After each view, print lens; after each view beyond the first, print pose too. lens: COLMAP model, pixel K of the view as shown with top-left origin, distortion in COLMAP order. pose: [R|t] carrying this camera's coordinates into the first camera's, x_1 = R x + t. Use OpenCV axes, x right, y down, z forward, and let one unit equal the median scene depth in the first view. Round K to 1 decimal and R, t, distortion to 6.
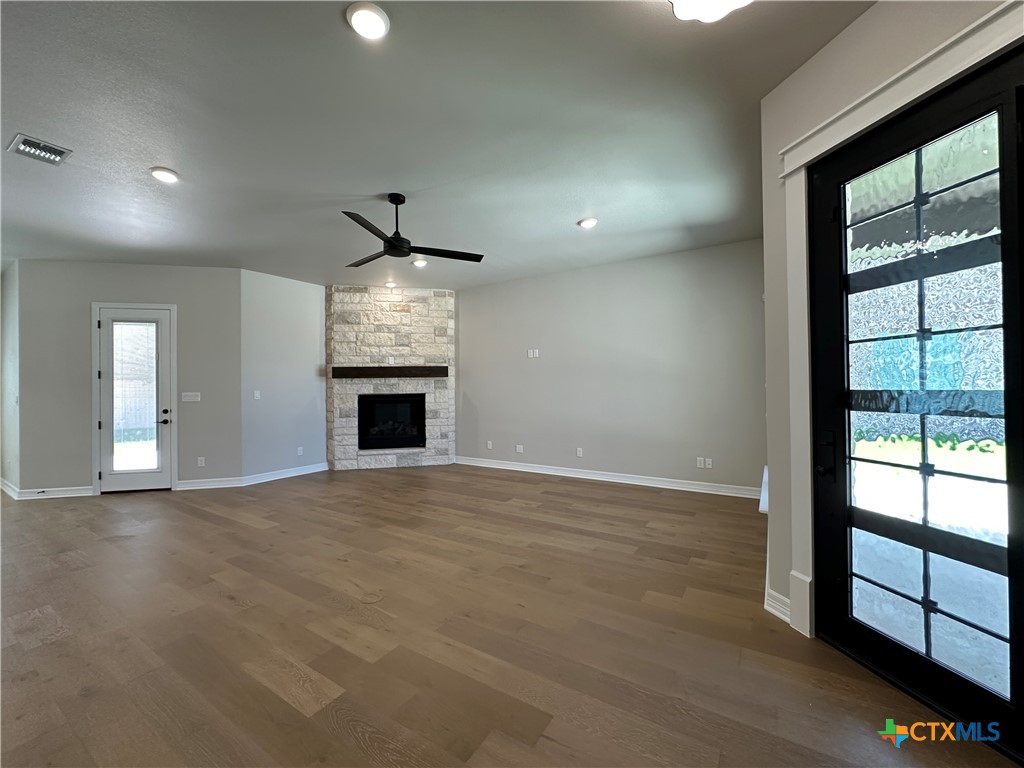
lens RADIAL K [[410.1, 0, 510.4], [0, 410.1, 384.0], [0, 0, 1]] dist [-0.003627, 0.000450]
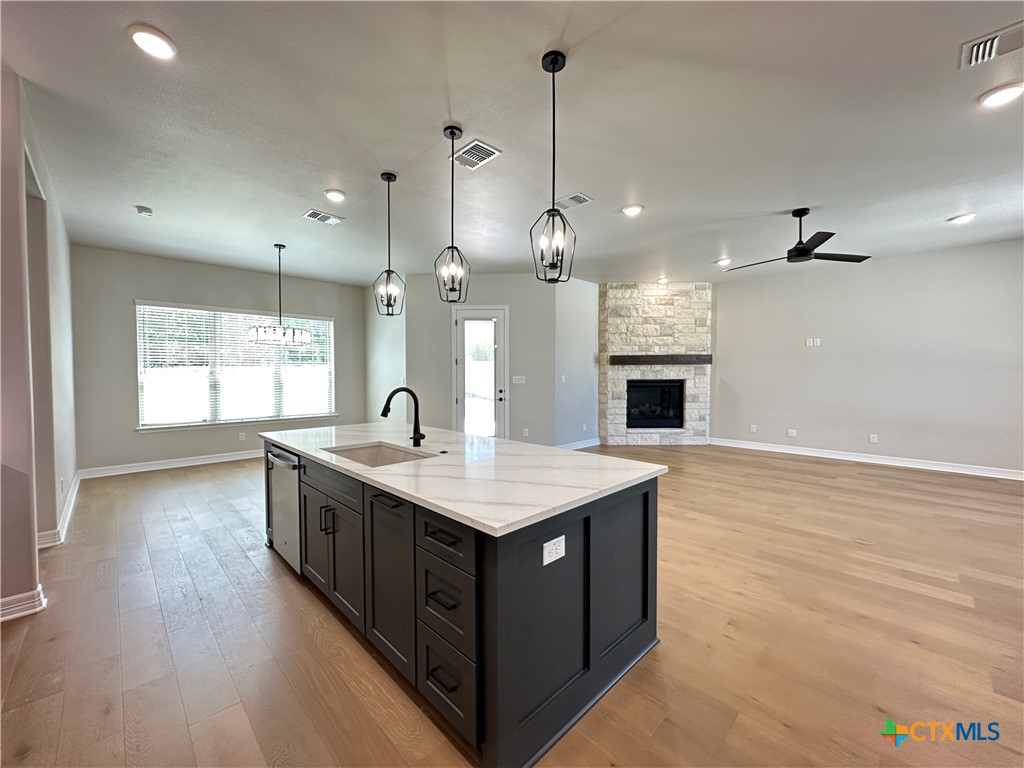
lens RADIAL K [[410.1, 0, 510.4], [0, 410.1, 384.0], [0, 0, 1]] dist [-0.003627, 0.000450]
pose [[0.974456, 0.015585, -0.224037, -0.433126], [-0.007602, 0.999307, 0.036451, -0.000805], [0.224449, -0.033817, 0.973899, -0.176868]]
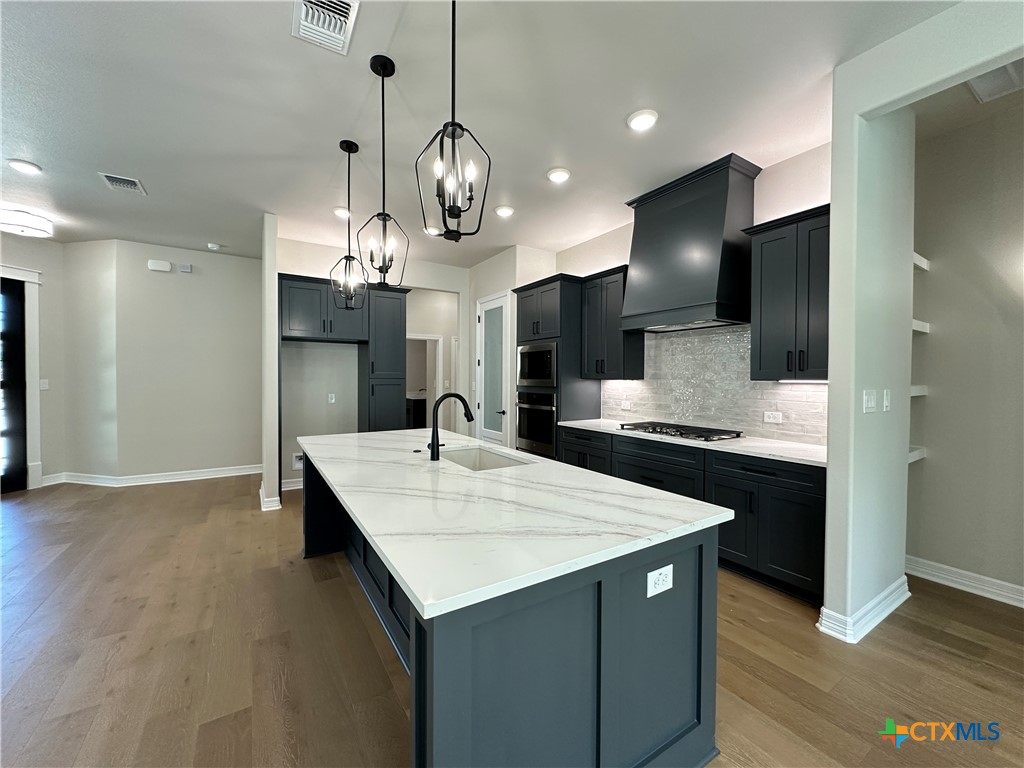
lens RADIAL K [[408.9, 0, 510.5], [0, 408.9, 384.0], [0, 0, 1]] dist [-0.002799, 0.000104]
pose [[-0.906343, 0.000901, 0.422542, -0.810670], [0.002490, 0.999992, 0.003208, 0.008369], [-0.422536, 0.003959, -0.906338, 0.468245]]
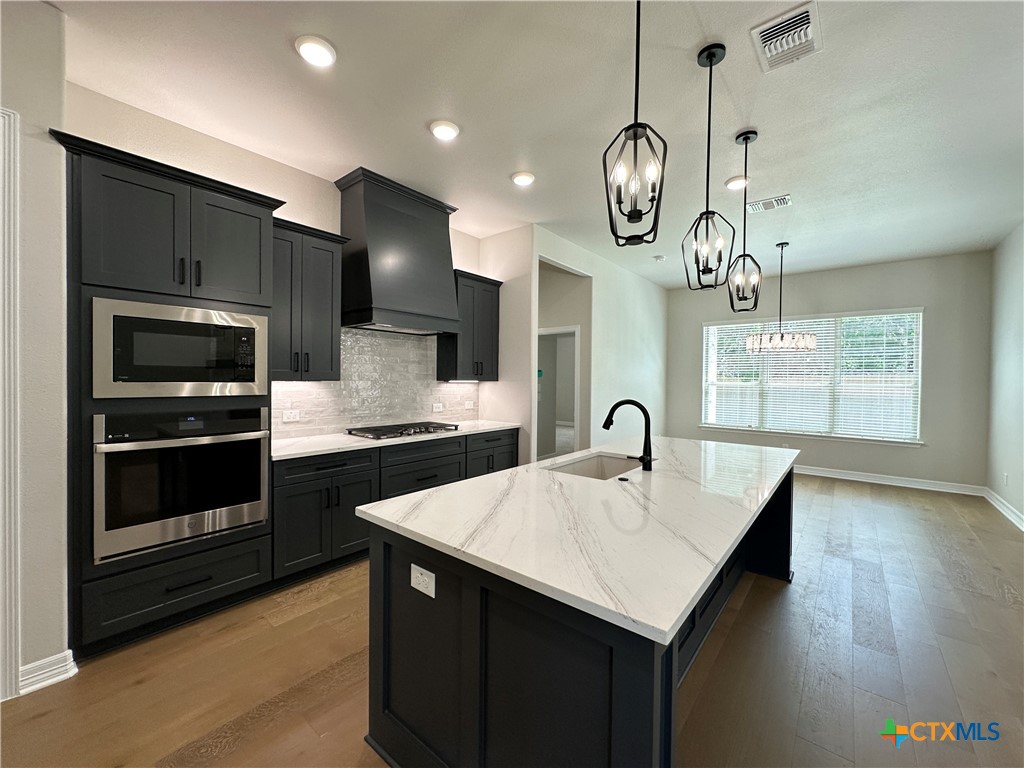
lens RADIAL K [[410.1, 0, 510.4], [0, 410.1, 384.0], [0, 0, 1]] dist [-0.003627, 0.000450]
pose [[-0.124361, 0.024422, -0.991936, -0.264056], [-0.001934, 0.999689, 0.024856, -0.004611], [0.992235, 0.005009, -0.124275, 0.113030]]
